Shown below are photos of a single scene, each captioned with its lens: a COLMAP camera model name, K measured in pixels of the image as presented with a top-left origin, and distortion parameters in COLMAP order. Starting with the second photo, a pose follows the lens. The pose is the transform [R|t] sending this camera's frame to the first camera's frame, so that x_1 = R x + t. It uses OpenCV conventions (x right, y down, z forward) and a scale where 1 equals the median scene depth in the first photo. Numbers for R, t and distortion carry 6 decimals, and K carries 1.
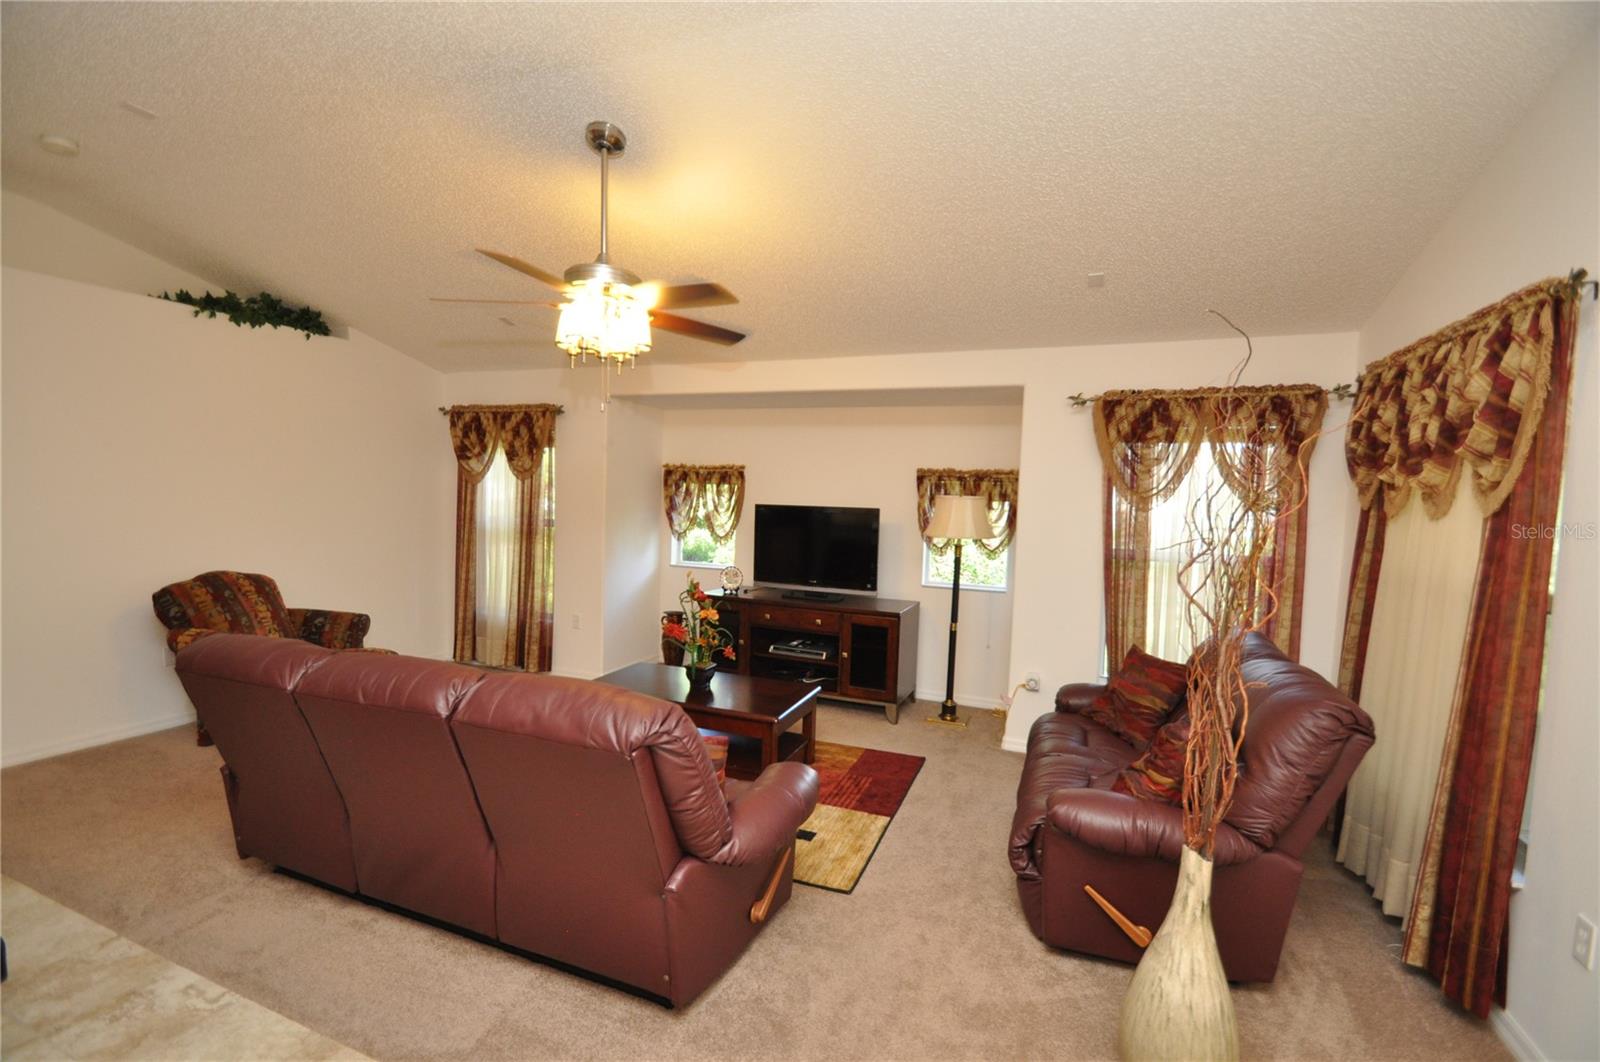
lens RADIAL K [[701.2, 0, 799.9], [0, 701.2, 537.5], [0, 0, 1]] dist [0.023777, -0.022537]
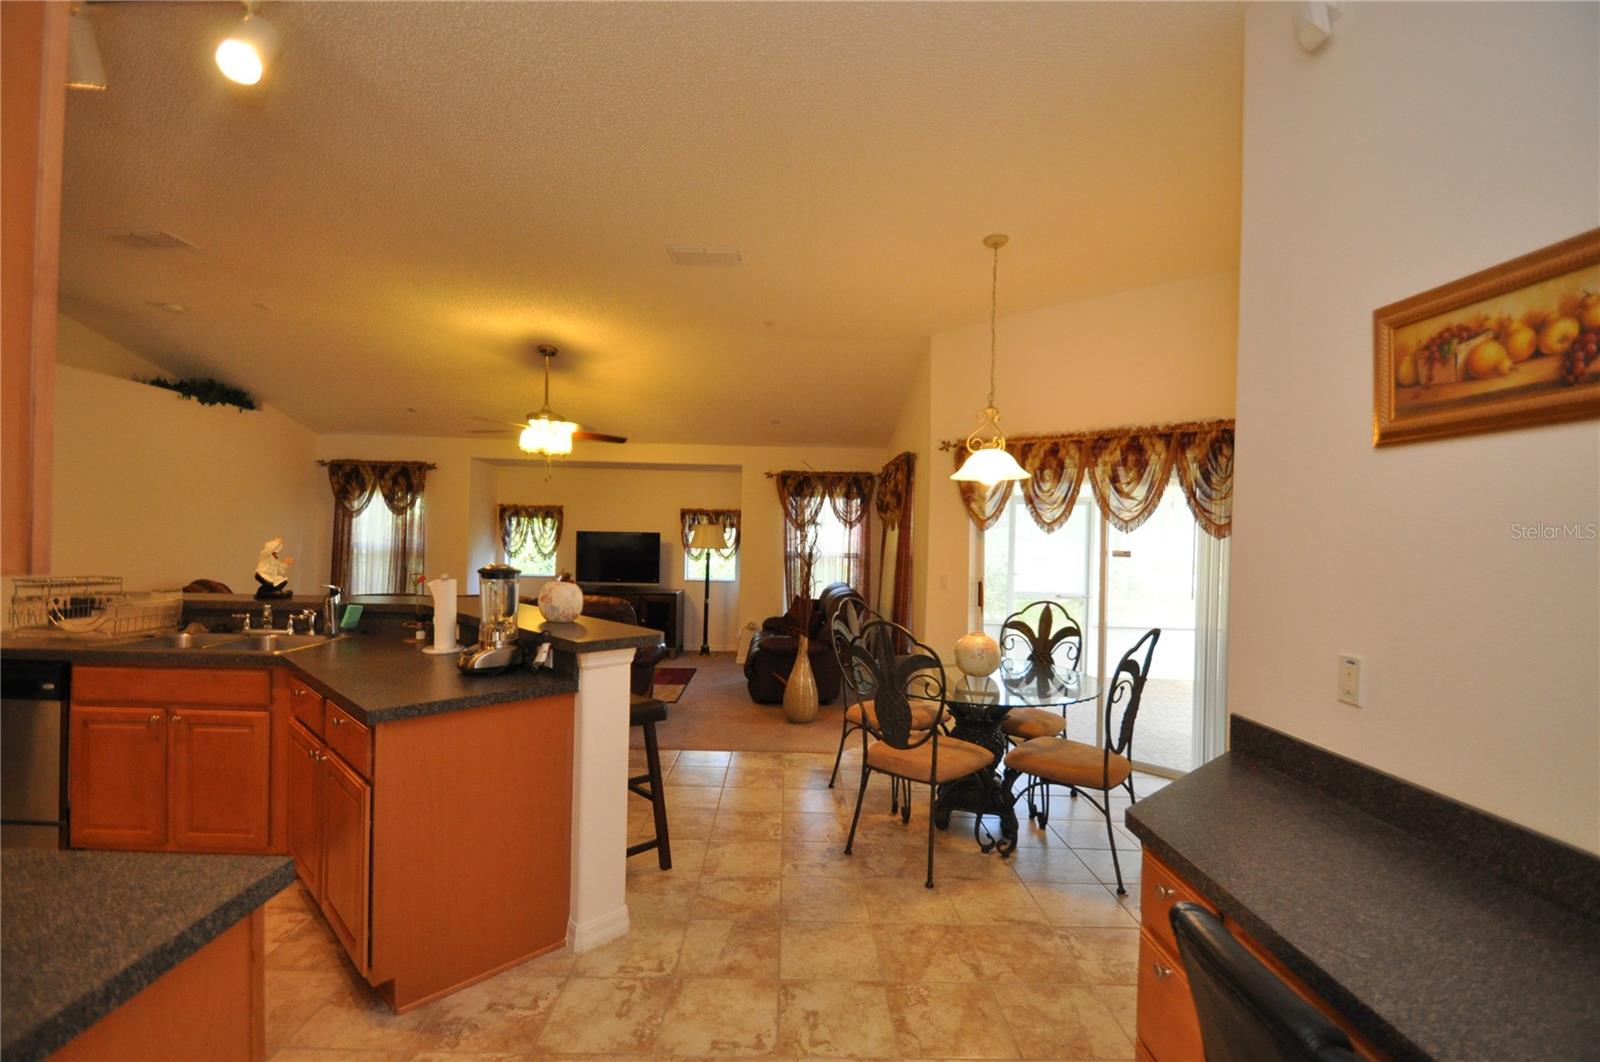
lens RADIAL K [[701.2, 0, 799.9], [0, 701.2, 537.5], [0, 0, 1]] dist [0.023777, -0.022537]
pose [[0.921328, -0.011813, 0.388606, -0.234804], [0.030554, 0.998647, -0.042083, 0.051814], [-0.387583, 0.050645, 0.920442, -0.671152]]
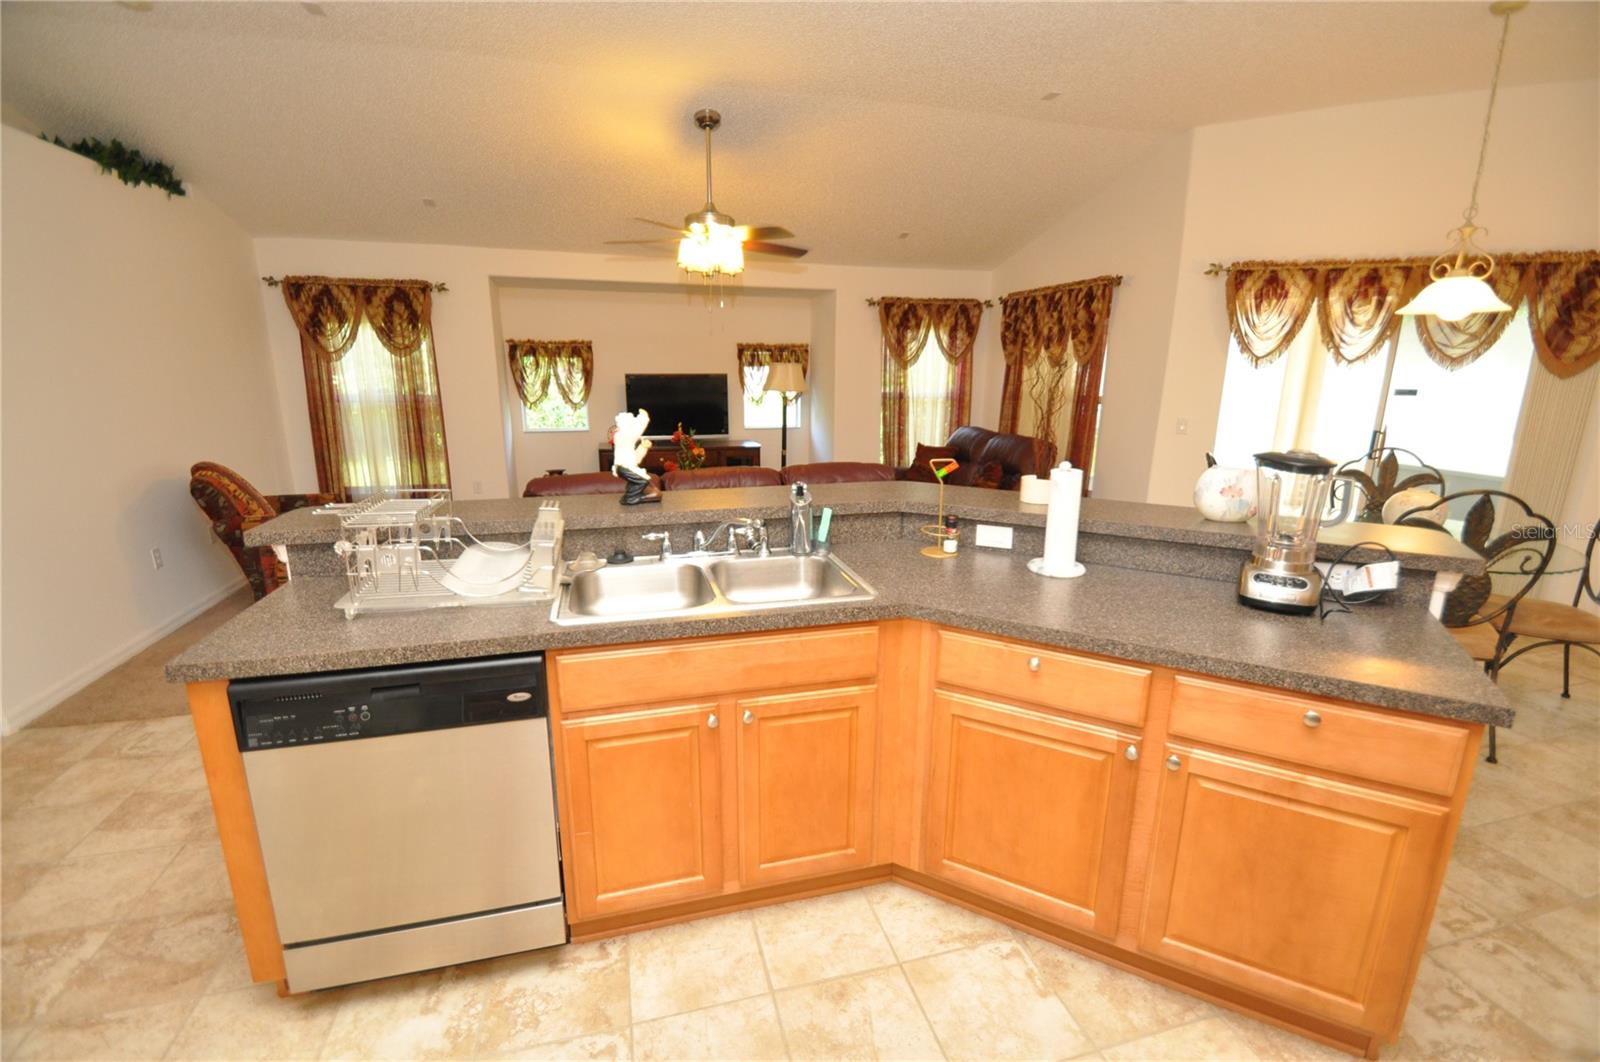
lens RADIAL K [[703.8, 0, 801.1], [0, 703.8, 539.5], [0, 0, 1]] dist [0.016714, -0.017162]
pose [[0.794724, -0.169819, 0.582731, -0.659092], [0.056940, 0.976689, 0.206971, -0.000993], [-0.604295, -0.131304, 0.785867, -0.231493]]
